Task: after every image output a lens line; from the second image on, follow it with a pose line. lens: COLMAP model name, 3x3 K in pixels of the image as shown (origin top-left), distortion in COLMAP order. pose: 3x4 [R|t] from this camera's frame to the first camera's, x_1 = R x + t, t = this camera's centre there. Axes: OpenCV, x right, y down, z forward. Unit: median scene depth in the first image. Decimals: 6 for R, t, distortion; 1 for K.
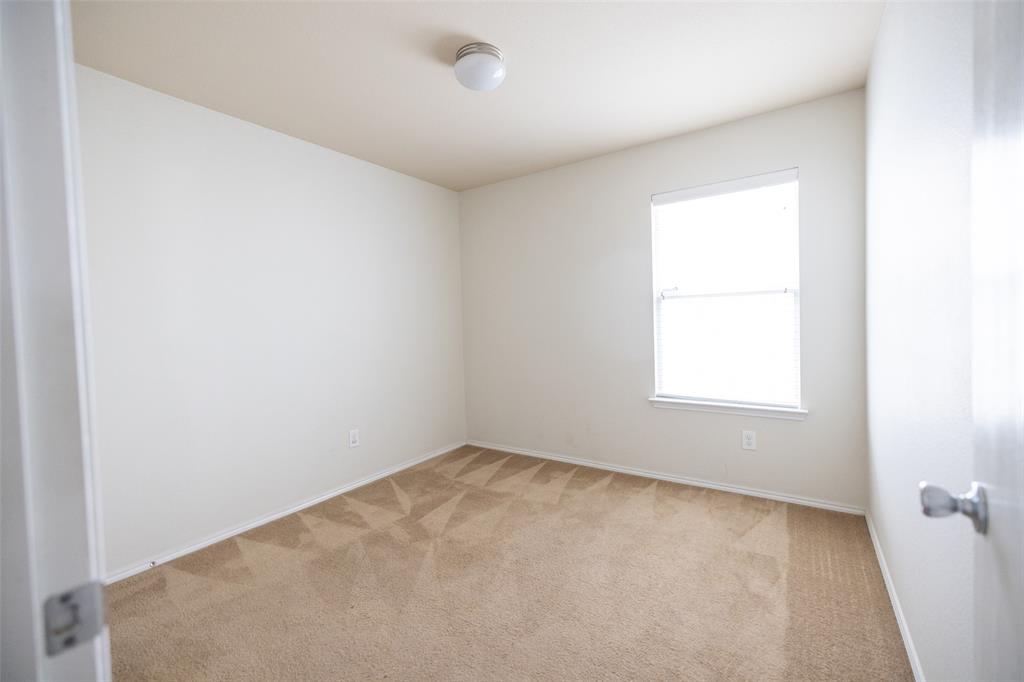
lens RADIAL K [[428.2, 0, 509.6], [0, 428.2, 332.6], [0, 0, 1]] dist [0.002279, 0.000387]
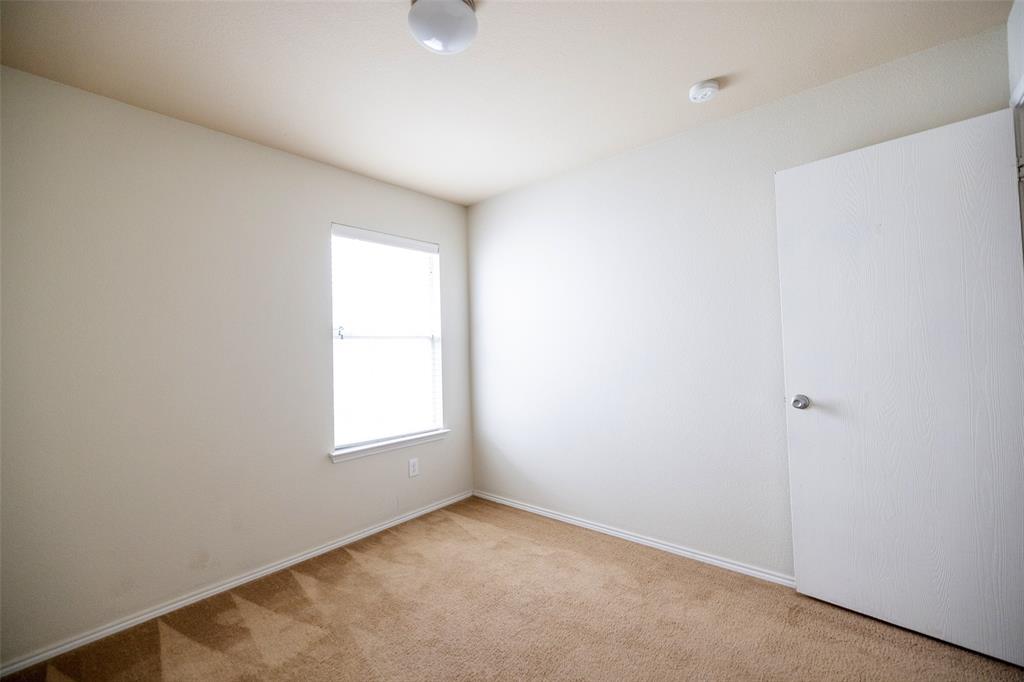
lens RADIAL K [[428.2, 0, 509.6], [0, 428.2, 332.6], [0, 0, 1]] dist [0.002279, 0.000387]
pose [[0.119273, 0.067019, 0.990597, -0.550894], [0.054736, 0.995758, -0.073959, -0.004339], [-0.991352, 0.063043, 0.115099, 0.598484]]
